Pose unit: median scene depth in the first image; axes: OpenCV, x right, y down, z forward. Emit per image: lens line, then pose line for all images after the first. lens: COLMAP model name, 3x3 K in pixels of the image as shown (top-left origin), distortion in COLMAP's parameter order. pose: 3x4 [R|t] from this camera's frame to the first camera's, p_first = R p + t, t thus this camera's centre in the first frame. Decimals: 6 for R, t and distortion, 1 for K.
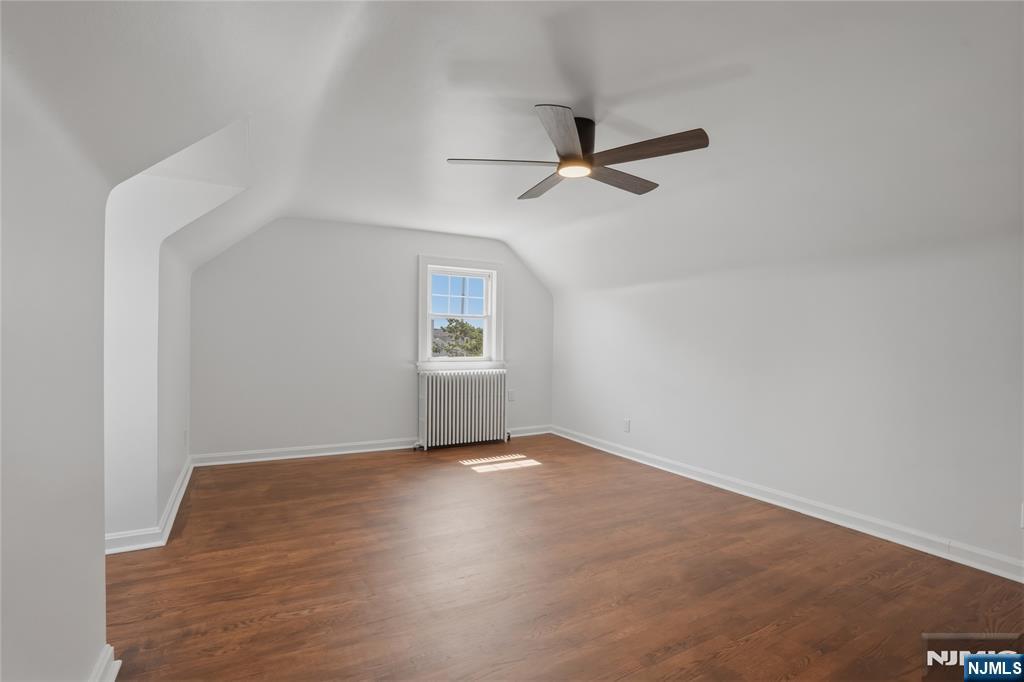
lens RADIAL K [[481.3, 0, 507.0], [0, 481.3, 336.9], [0, 0, 1]] dist [-0.071096, 0.023643]
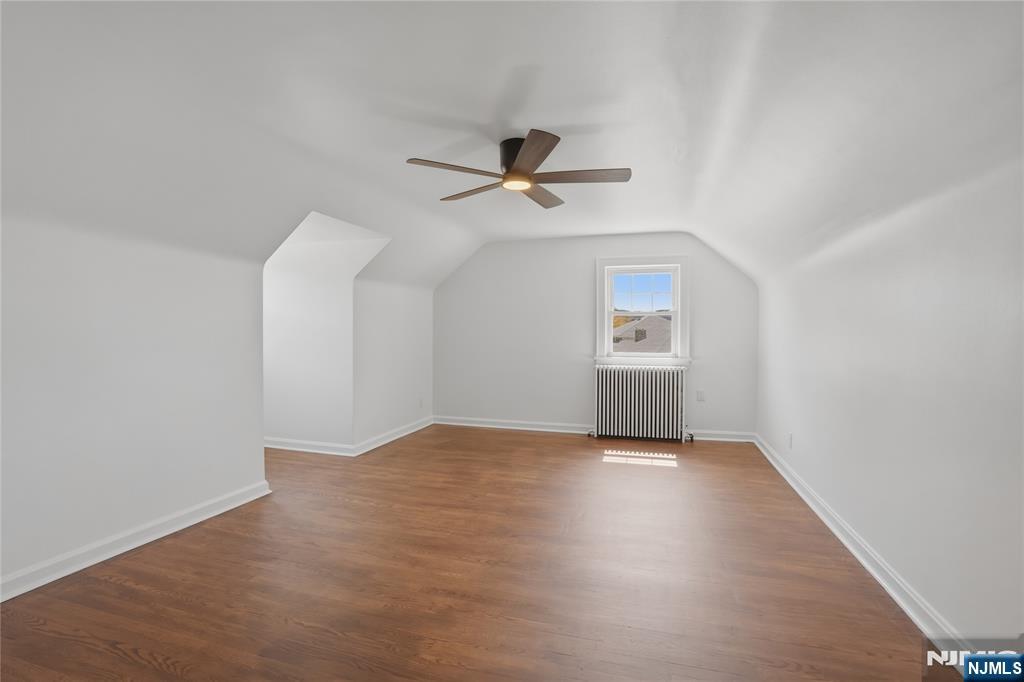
lens RADIAL K [[481.3, 0, 507.0], [0, 481.3, 336.9], [0, 0, 1]] dist [-0.071096, 0.023643]
pose [[0.697559, -0.003417, -0.716519, 0.465928], [0.005553, 0.999984, 0.000637, 0.006184], [0.716506, -0.004423, 0.697567, 0.094634]]
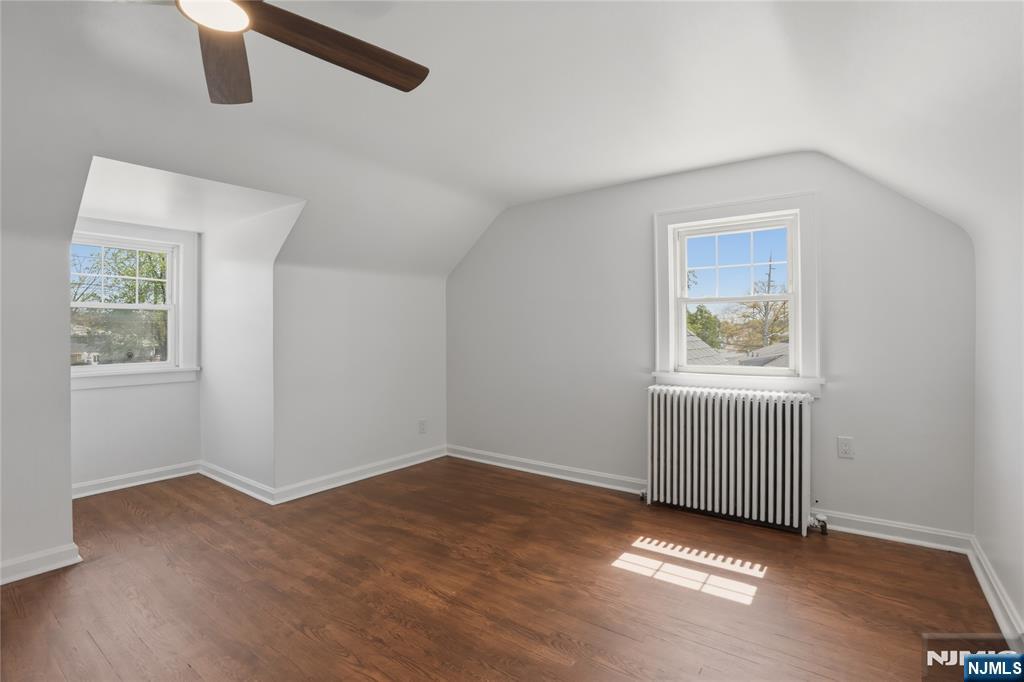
lens RADIAL K [[481.3, 0, 507.0], [0, 481.3, 336.9], [0, 0, 1]] dist [-0.071096, 0.023643]
pose [[0.412623, -0.010610, -0.910840, 0.349610], [0.010201, 0.999923, -0.007027, 0.006227], [0.910845, -0.006393, 0.412700, 0.542769]]
